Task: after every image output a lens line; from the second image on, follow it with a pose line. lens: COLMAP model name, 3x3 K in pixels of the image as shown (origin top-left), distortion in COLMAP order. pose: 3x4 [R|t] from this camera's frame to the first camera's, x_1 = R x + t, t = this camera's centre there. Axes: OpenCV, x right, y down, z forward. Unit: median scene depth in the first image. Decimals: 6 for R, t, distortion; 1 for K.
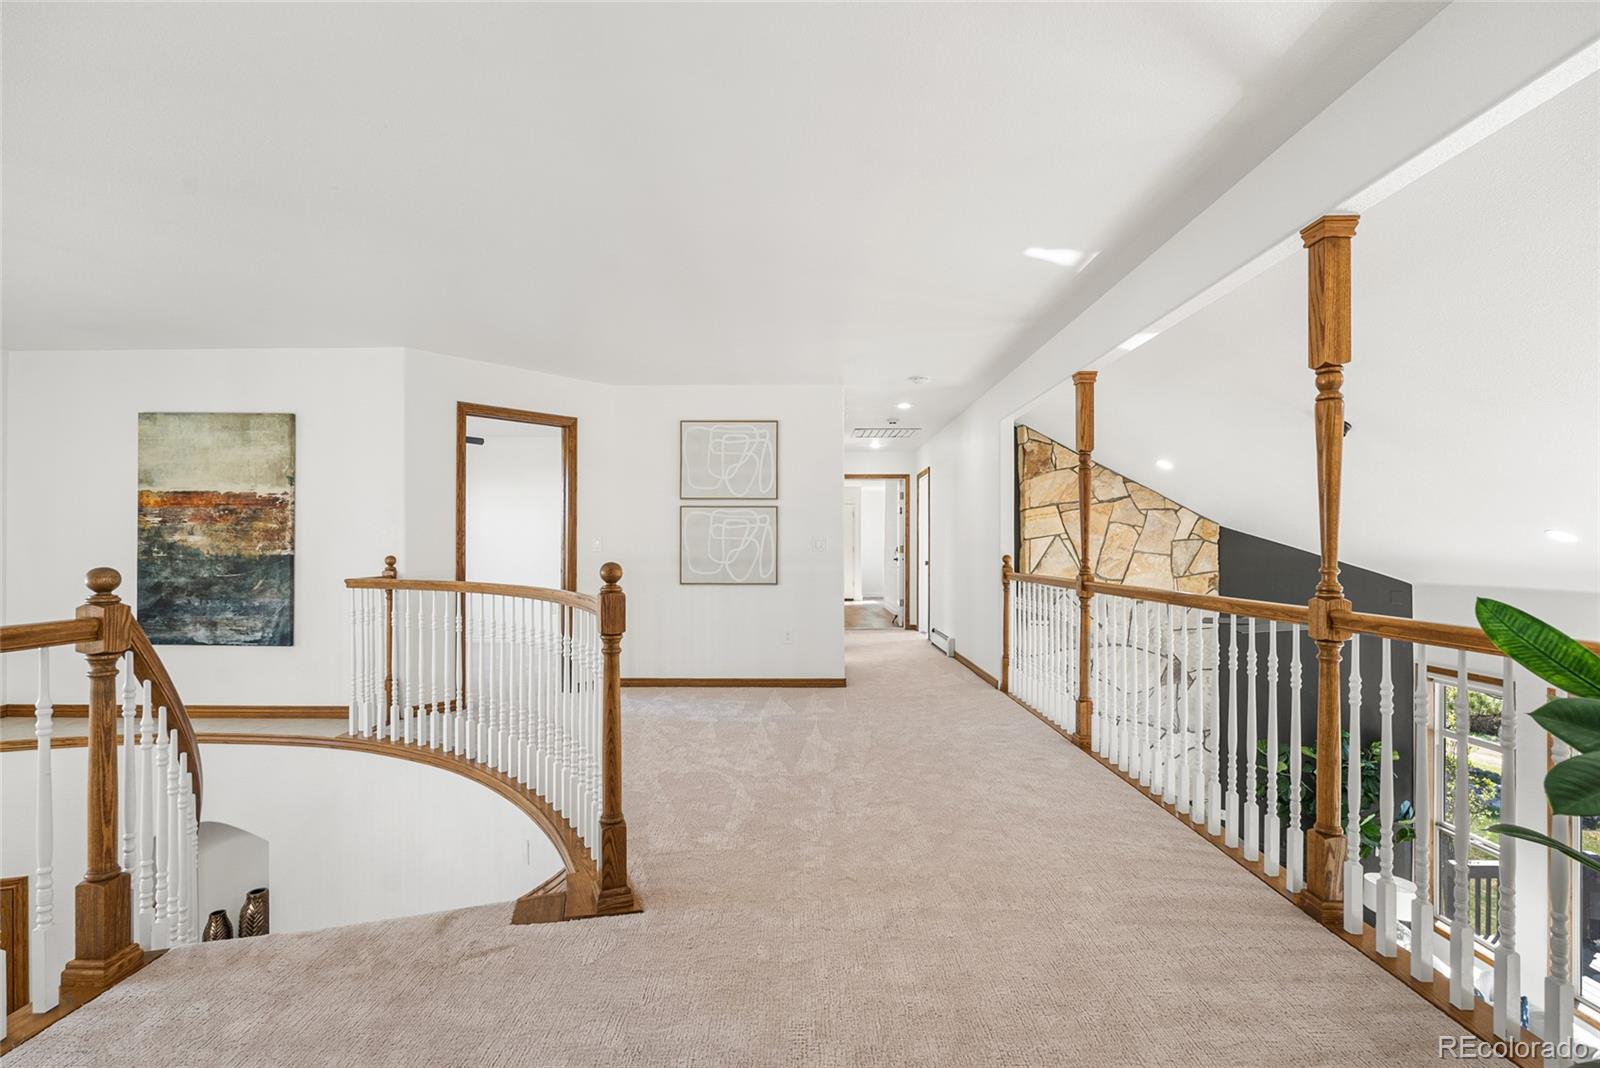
lens RADIAL K [[709.1, 0, 799.7], [0, 709.1, 538.6], [0, 0, 1]] dist [-0.002130, 0.000091]
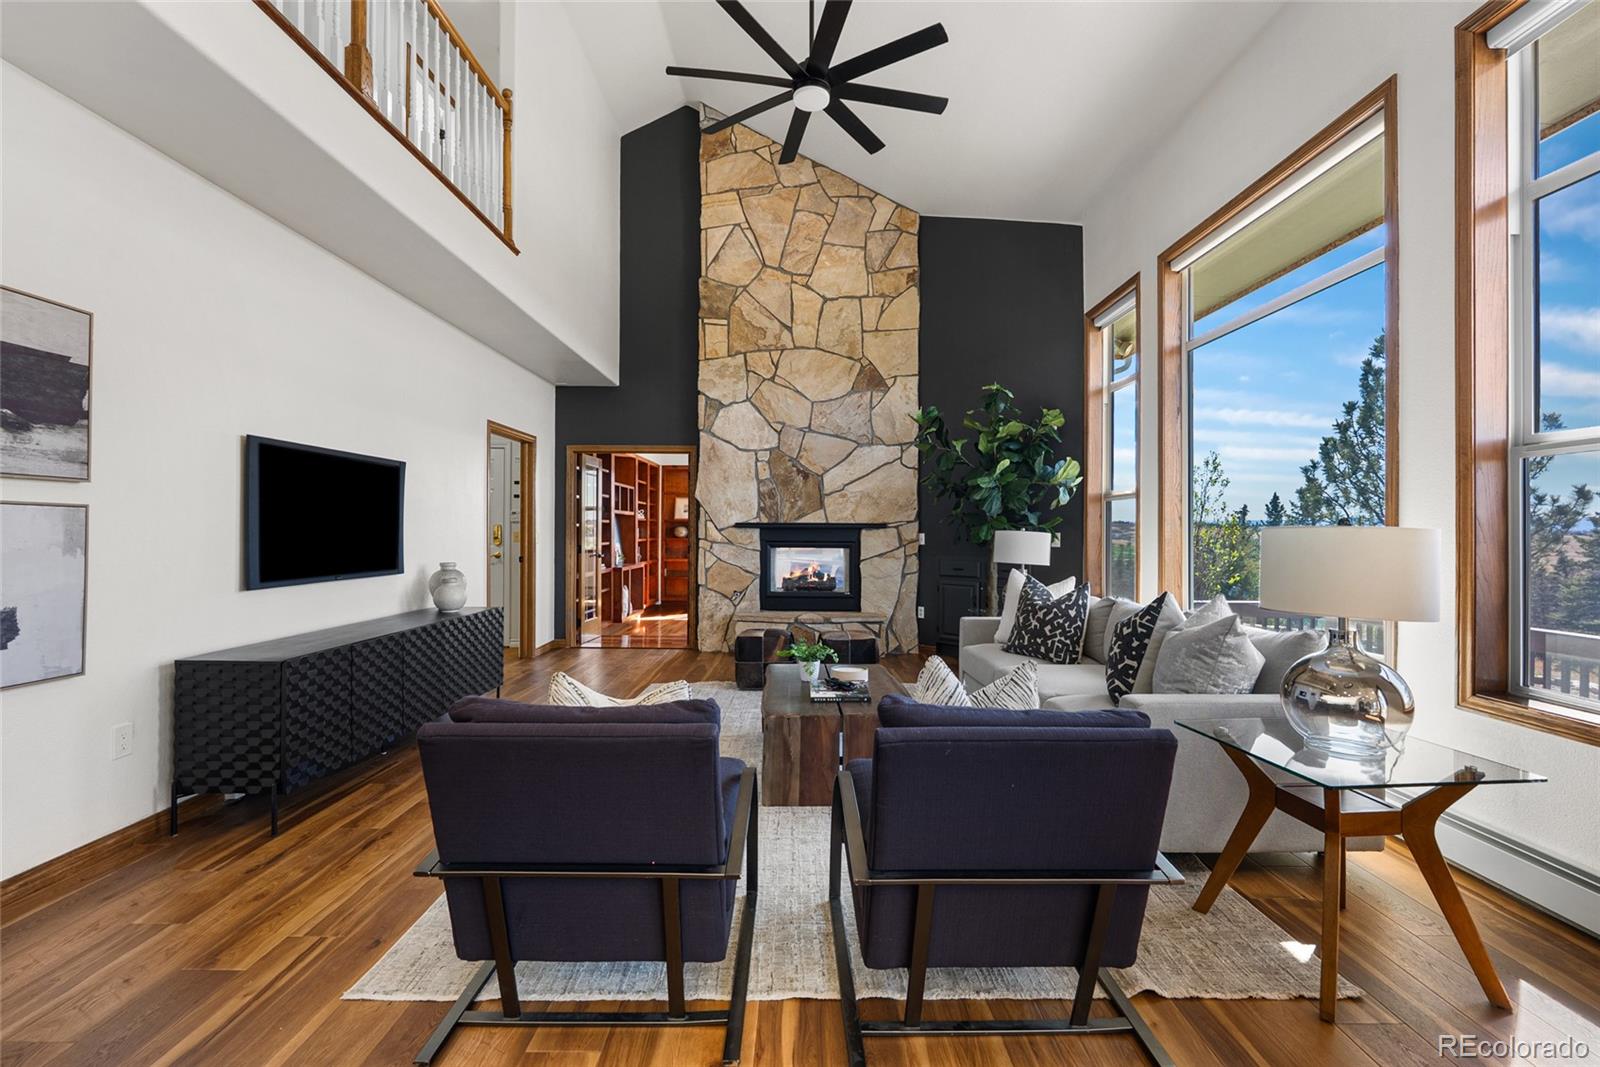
lens RADIAL K [[699.8, 0, 794.6], [0, 699.8, 528.8], [0, 0, 1]] dist [-0.009992, -0.000006]
pose [[0.999867, 0.006855, -0.014830, 0.450589], [-0.006803, 0.999971, 0.003549, 0.376540], [0.014854, -0.003447, 0.999884, 0.113852]]
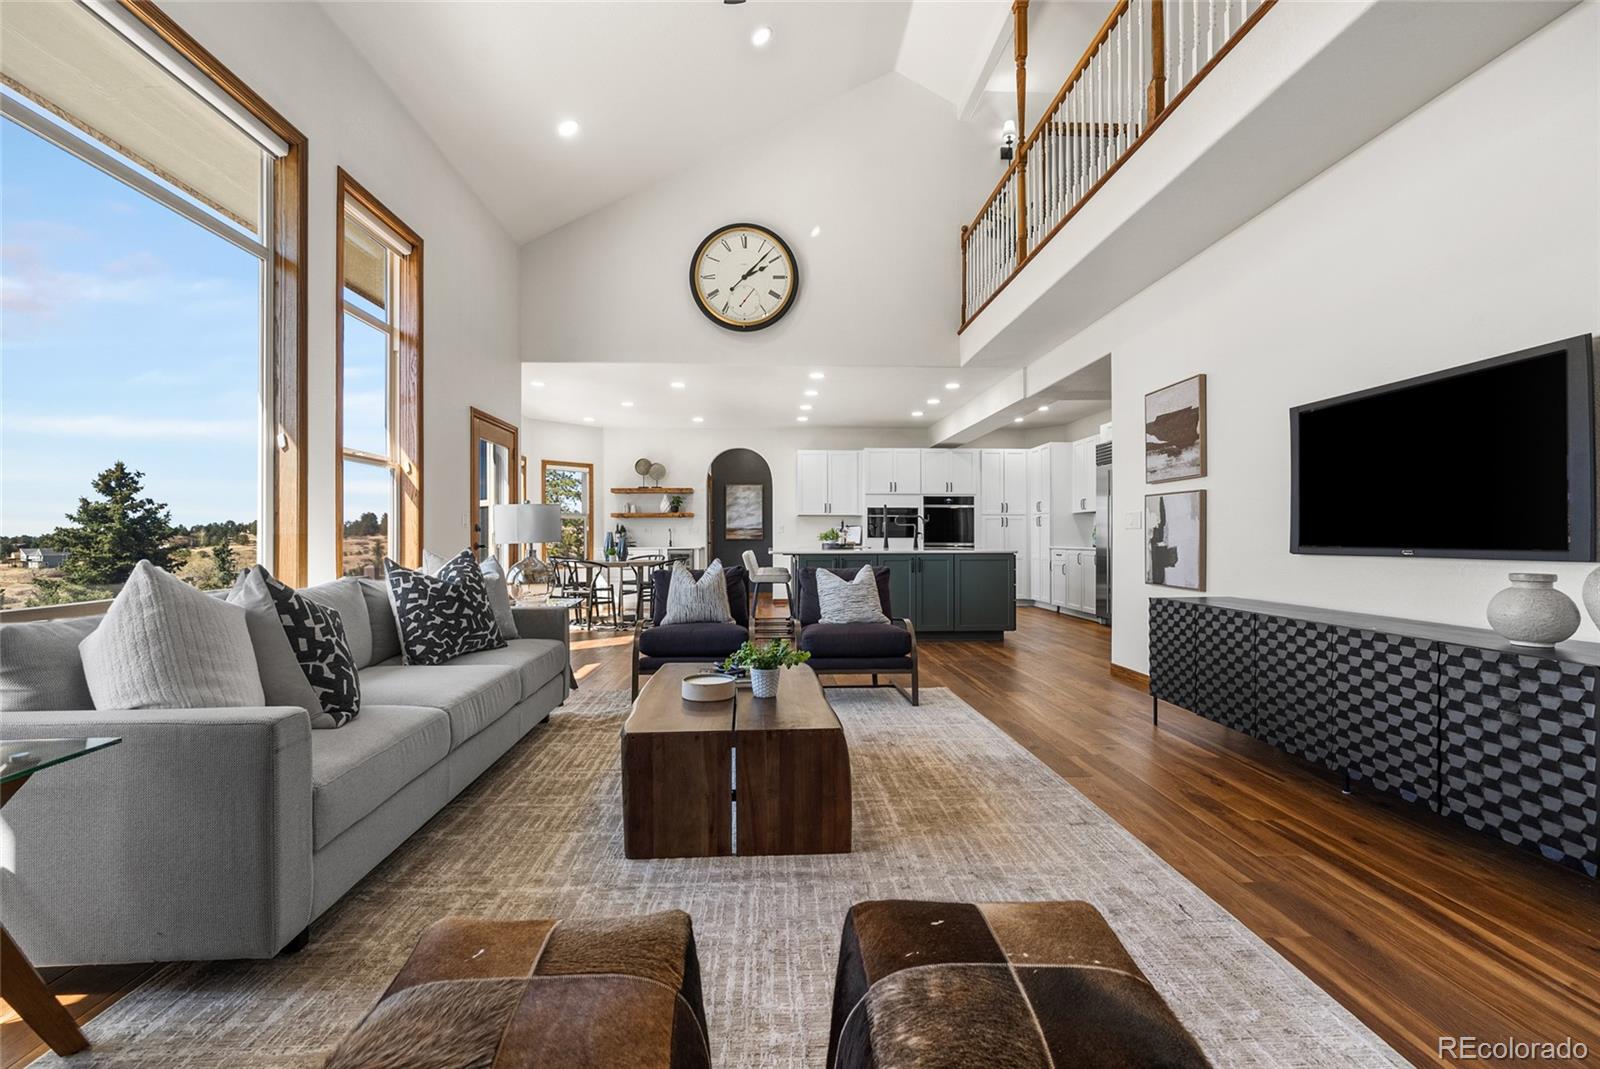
lens RADIAL K [[712.0, 0, 801.5], [0, 712.0, 530.8], [0, 0, 1]] dist [-0.003324, -0.000317]
pose [[-0.998997, 0.003945, -0.044610, 0.451331], [0.004732, 0.999835, -0.017564, 0.408018], [0.044534, -0.017758, -0.998850, 0.943688]]
